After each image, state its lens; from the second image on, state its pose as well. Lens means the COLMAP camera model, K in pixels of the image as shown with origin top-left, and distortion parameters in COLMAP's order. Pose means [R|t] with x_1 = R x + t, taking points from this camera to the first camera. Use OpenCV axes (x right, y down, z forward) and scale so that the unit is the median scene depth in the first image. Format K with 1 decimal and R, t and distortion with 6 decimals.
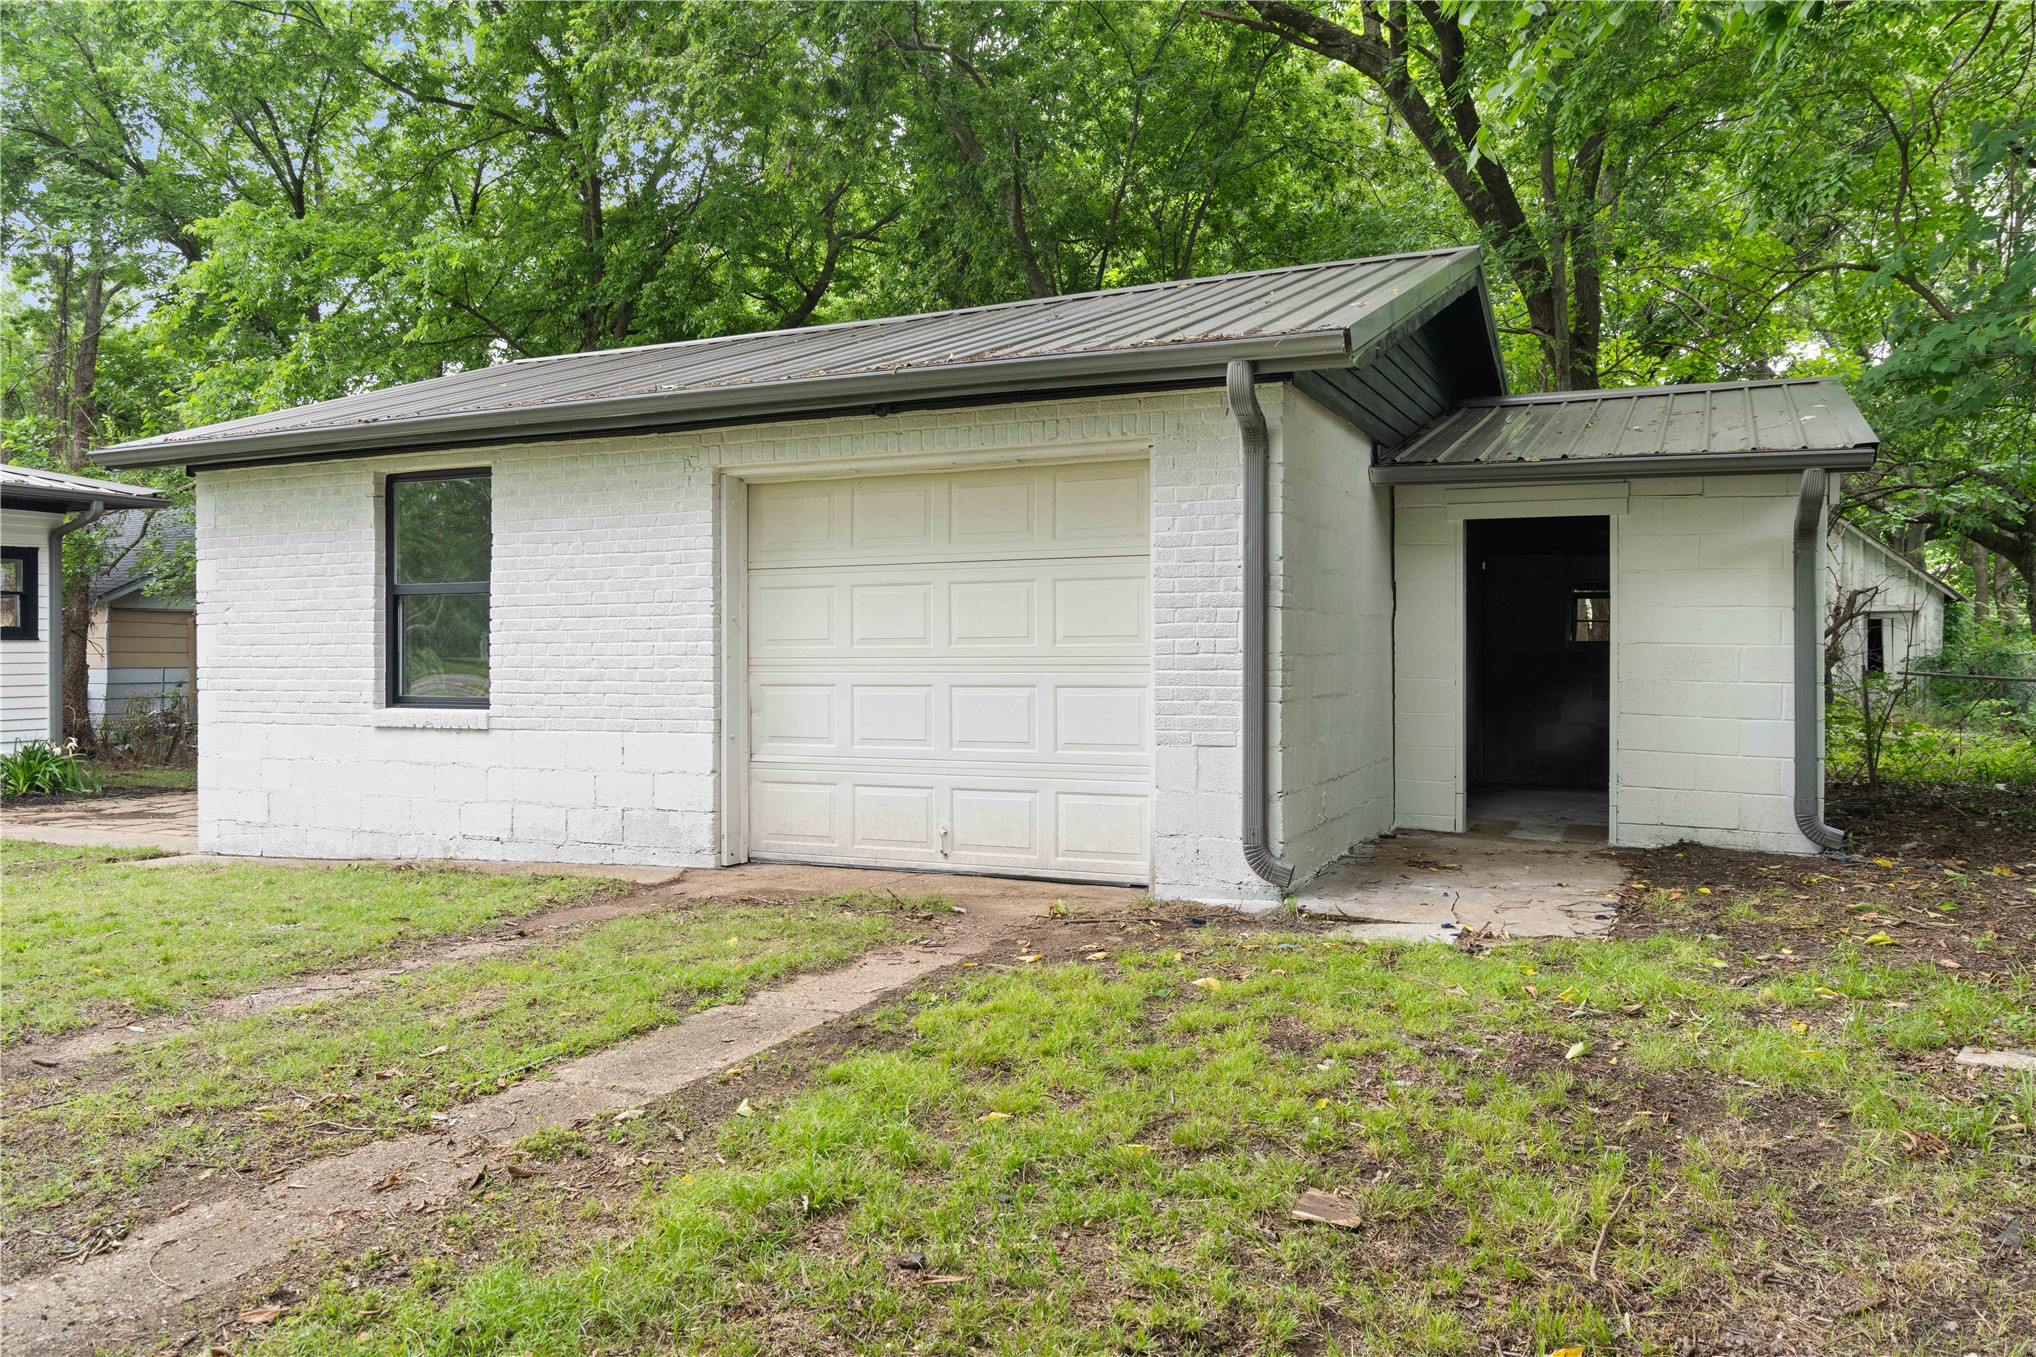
lens RADIAL K [[1527.5, 0, 1018.0], [0, 1527.5, 678.5], [0, 0, 1]] dist [0.000028, -0.000147]
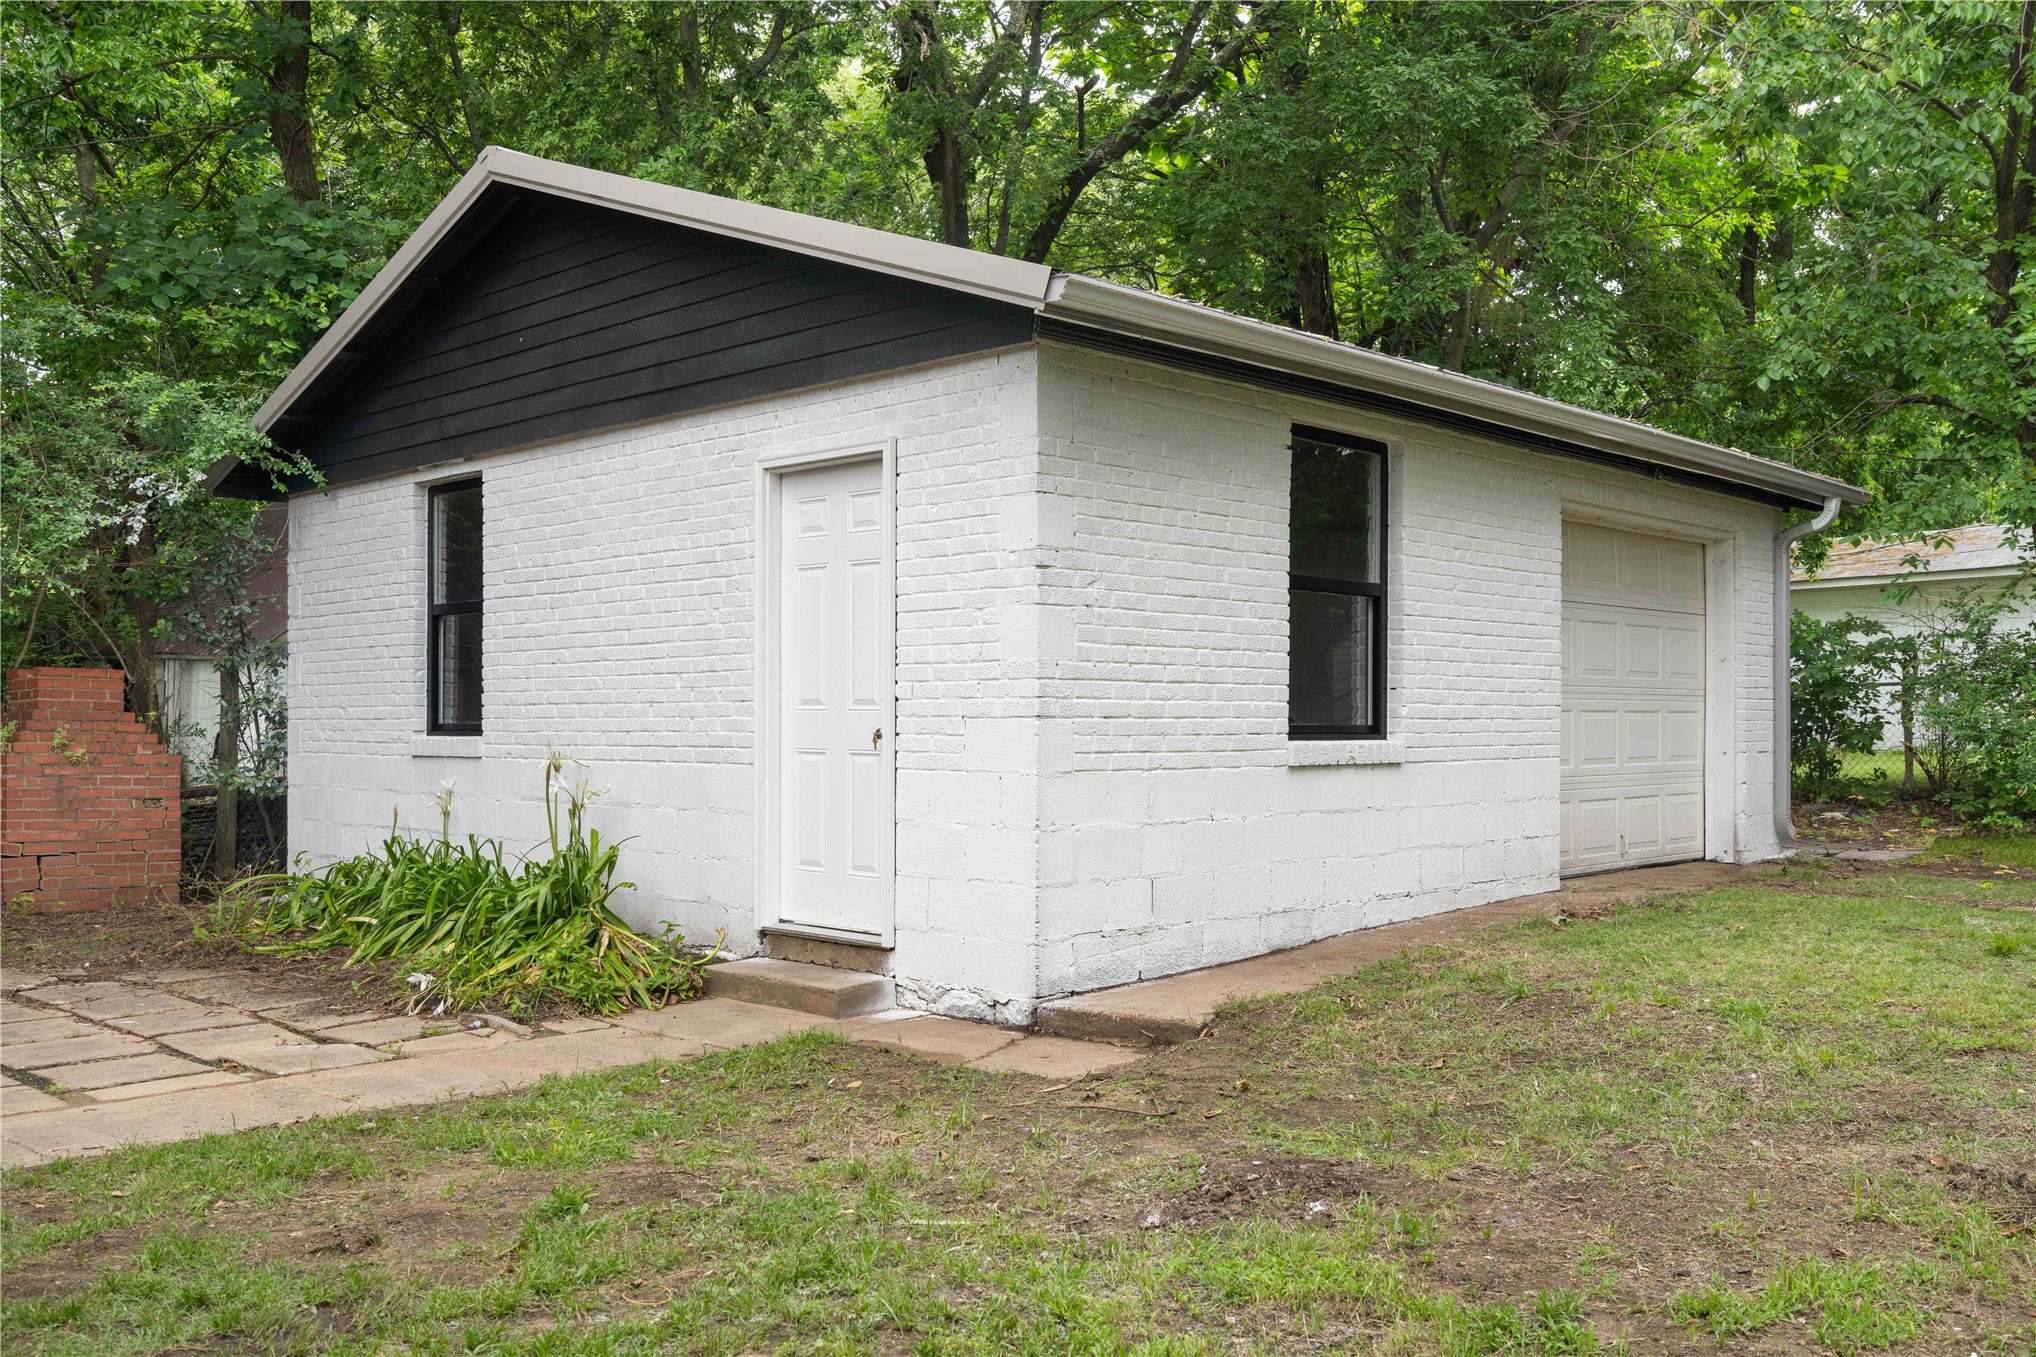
lens RADIAL K [[1794.7, 0, 1018.0], [0, 1794.7, 678.5], [0, 0, 1]] dist [-0.001024, 0.000086]
pose [[0.306507, 0.019112, 0.951677, -1.310887], [-0.005083, 0.999817, -0.018442, 0.006205], [-0.951855, 0.000815, 0.306548, 0.881231]]
